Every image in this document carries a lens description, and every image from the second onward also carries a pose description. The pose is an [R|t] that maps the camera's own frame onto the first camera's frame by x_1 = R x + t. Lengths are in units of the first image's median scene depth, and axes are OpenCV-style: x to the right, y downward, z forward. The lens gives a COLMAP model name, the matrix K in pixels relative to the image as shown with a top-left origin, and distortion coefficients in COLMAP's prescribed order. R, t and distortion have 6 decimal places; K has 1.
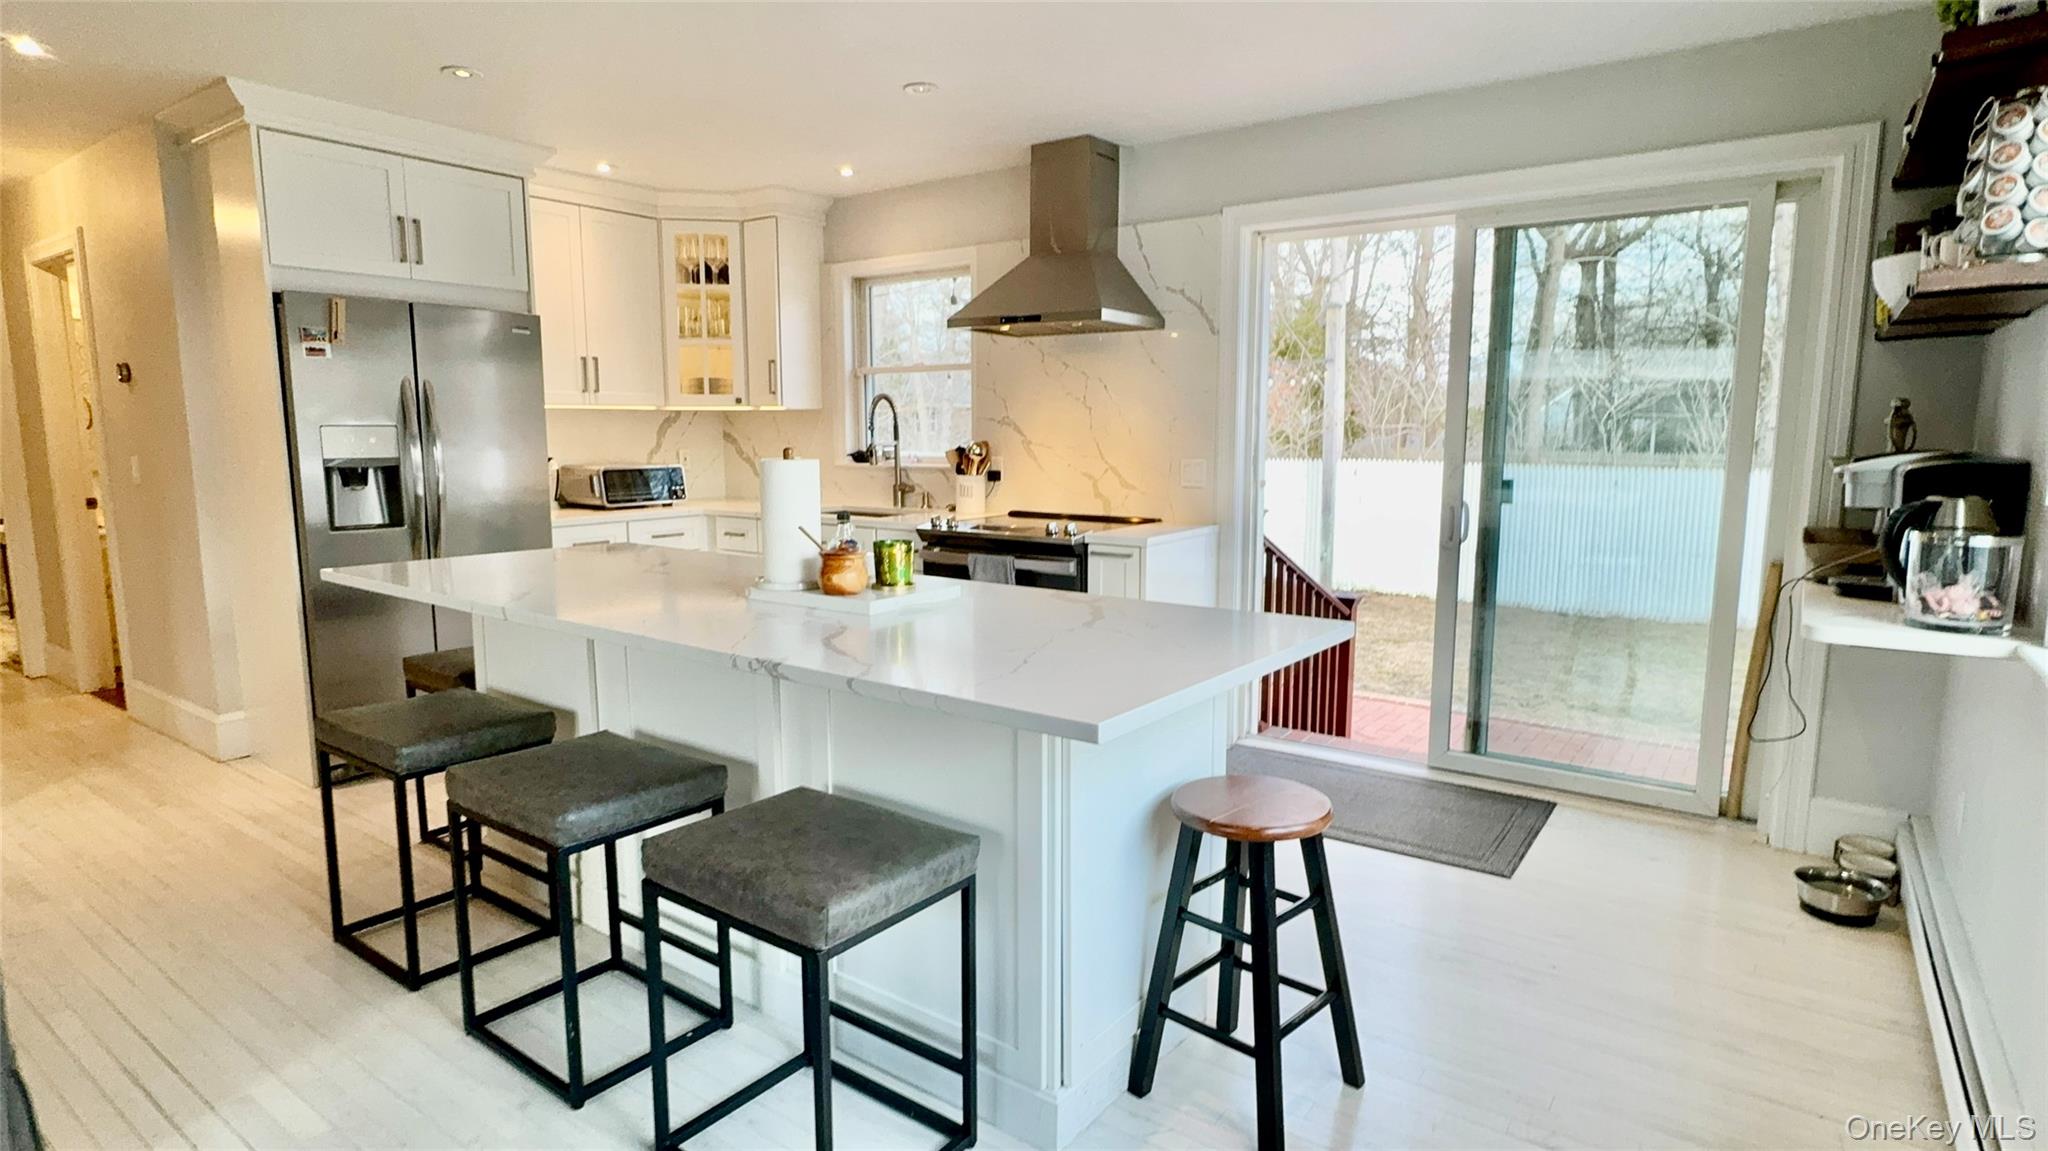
lens RADIAL K [[1070.0, 0, 1020.3], [0, 1070.0, 575.4], [0, 0, 1]] dist [-0.004134, 0.002398]
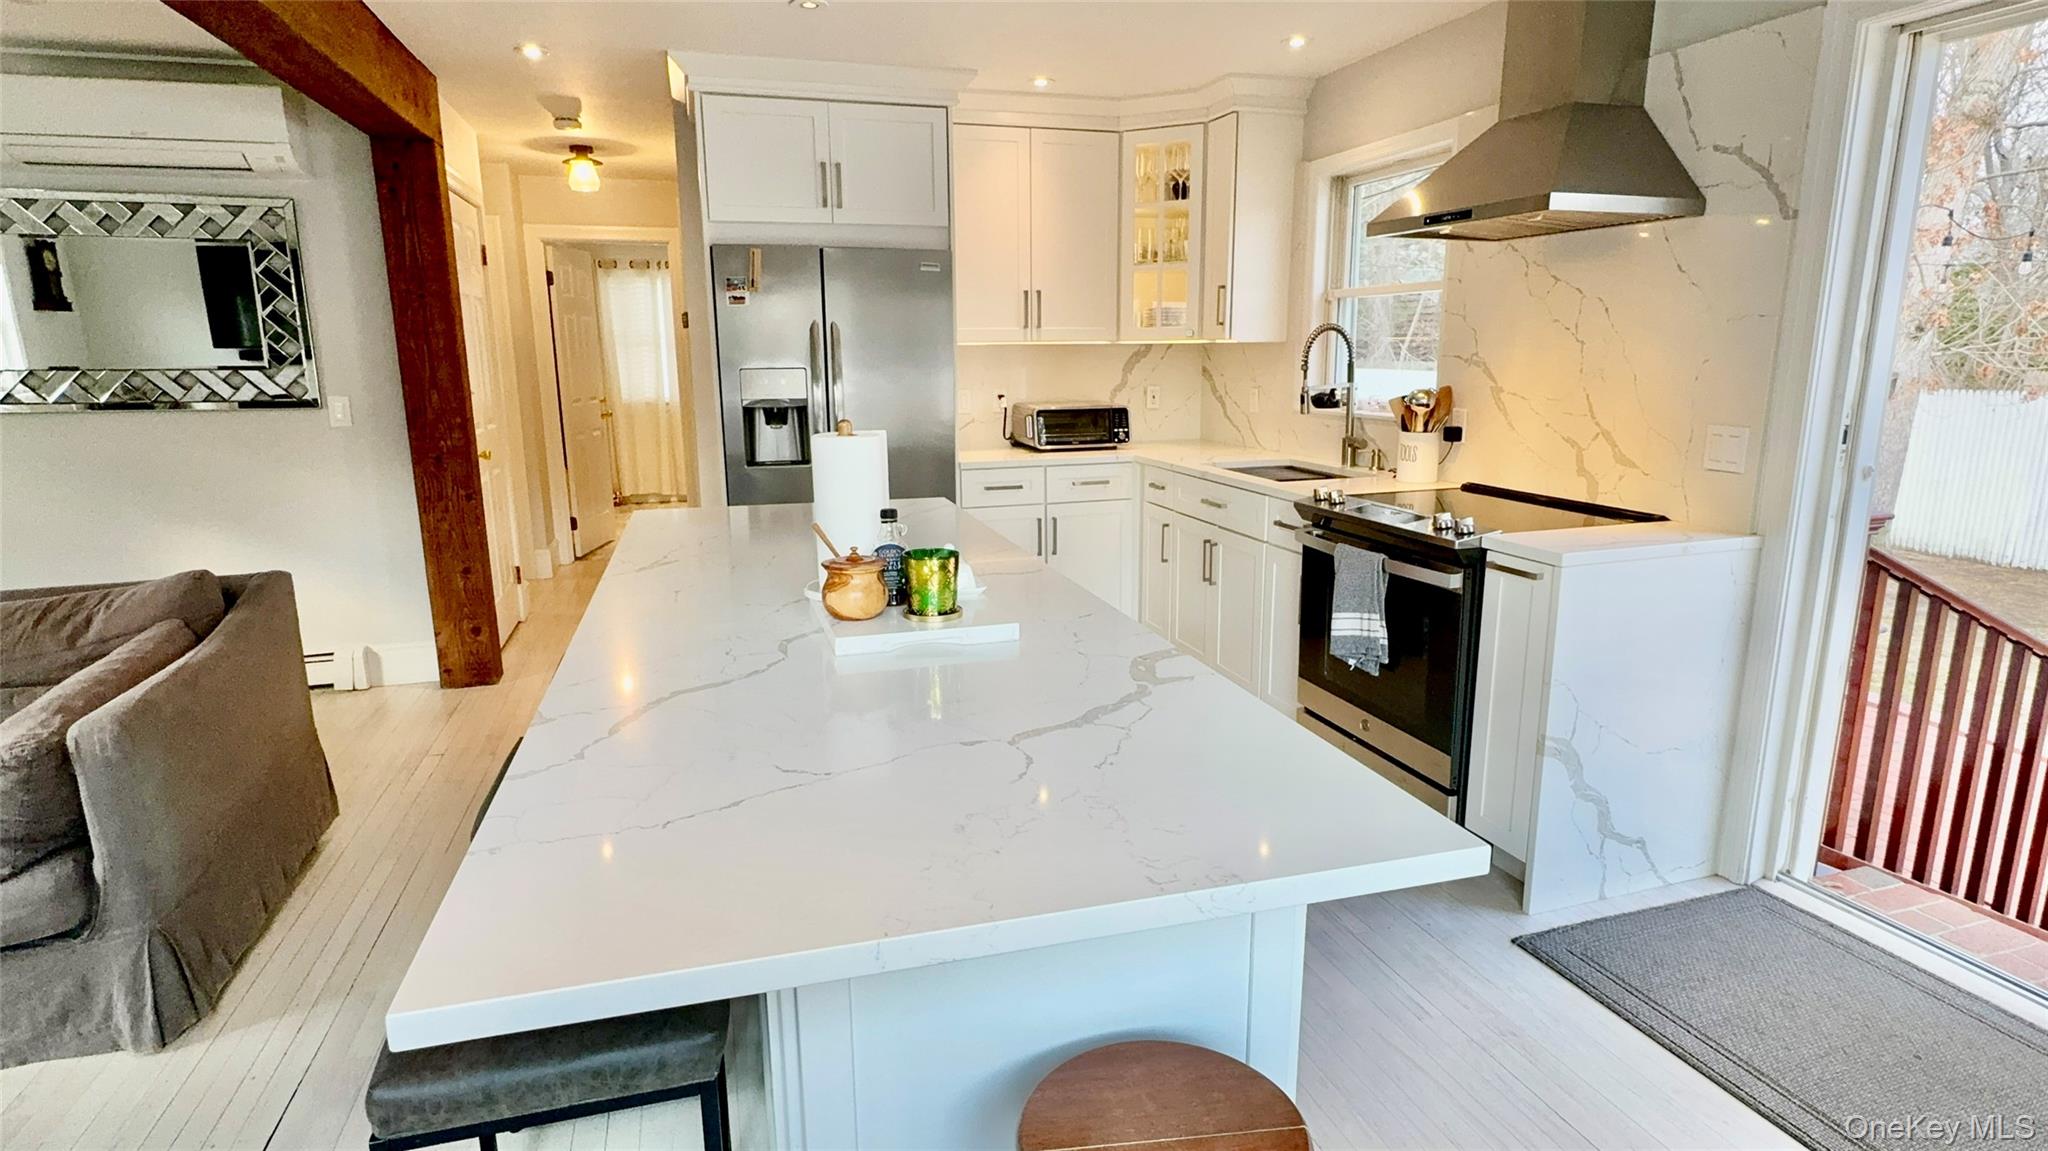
lens RADIAL K [[1070.0, 0, 1020.3], [0, 1070.0, 575.4], [0, 0, 1]] dist [-0.004134, 0.002398]
pose [[0.800455, 0.119548, -0.587349, 0.201407], [-0.074148, 0.992131, 0.100885, -0.053329], [0.594788, -0.037203, 0.803021, 0.246087]]
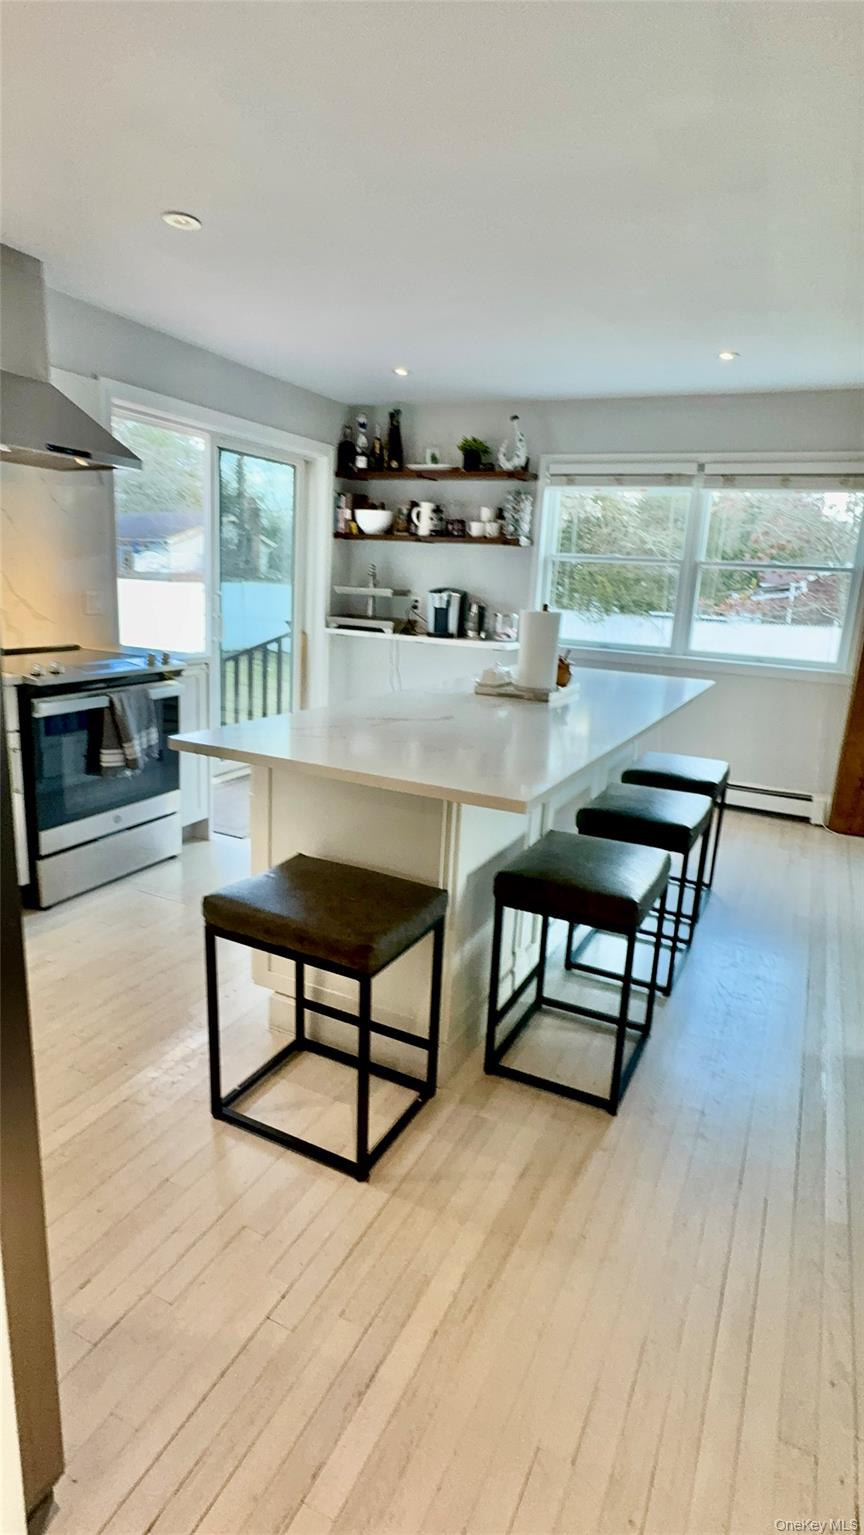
lens RADIAL K [[802.0, 0, 432.0], [0, 802.0, 767.5], [0, 0, 1]] dist [-0.004134, 0.002398]
pose [[-0.182427, -0.242108, 0.952945, -0.778185], [0.079721, 0.962375, 0.259766, -0.117276], [-0.979982, 0.123358, -0.156263, 0.772534]]
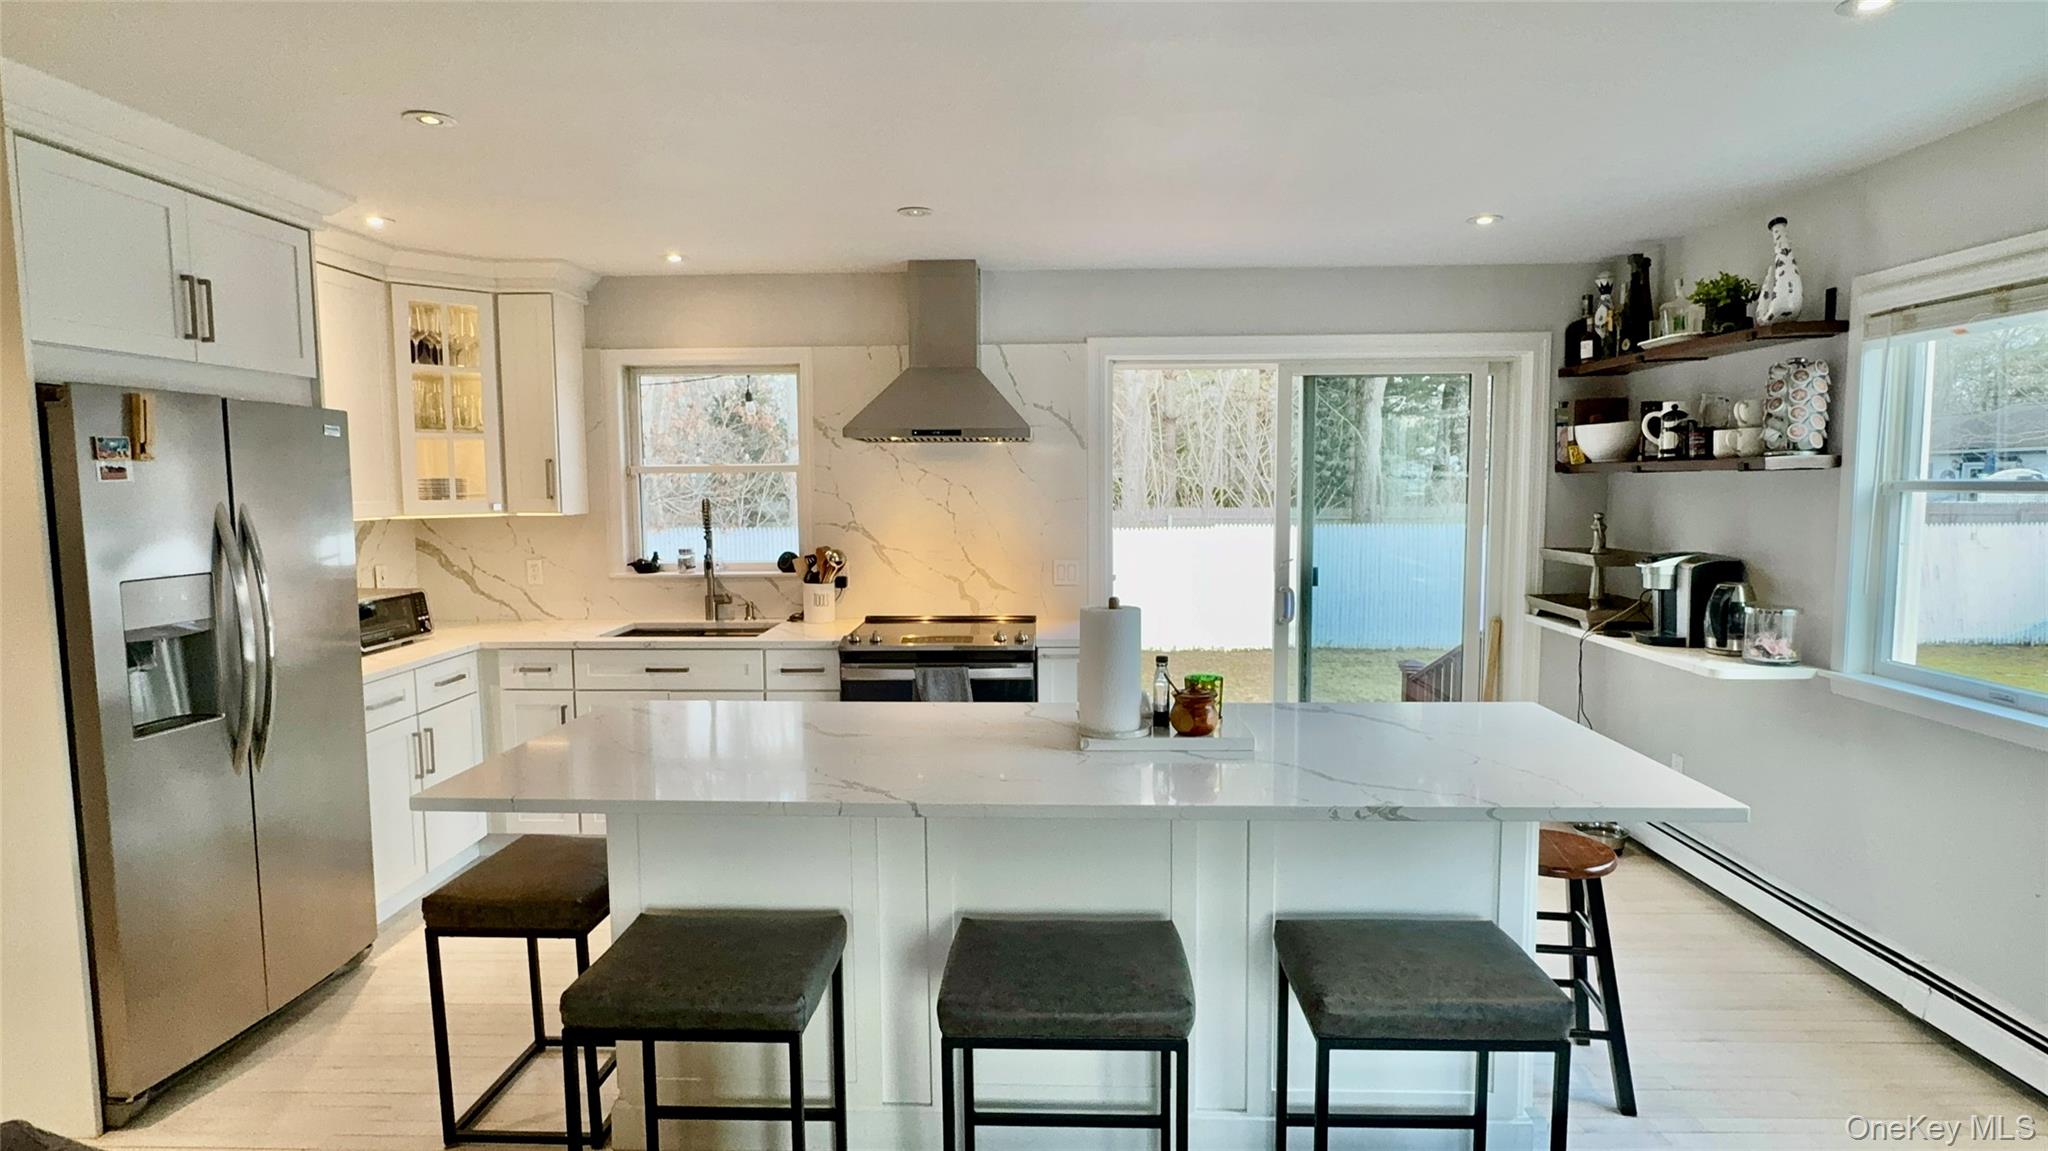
lens RADIAL K [[1070.0, 0, 1020.3], [0, 1070.0, 575.4], [0, 0, 1]] dist [-0.004134, 0.002398]
pose [[0.825229, -0.057180, 0.561896, -0.481771], [0.084761, 0.996133, -0.023116, -0.069134], [-0.558402, 0.066703, 0.826885, 0.114450]]
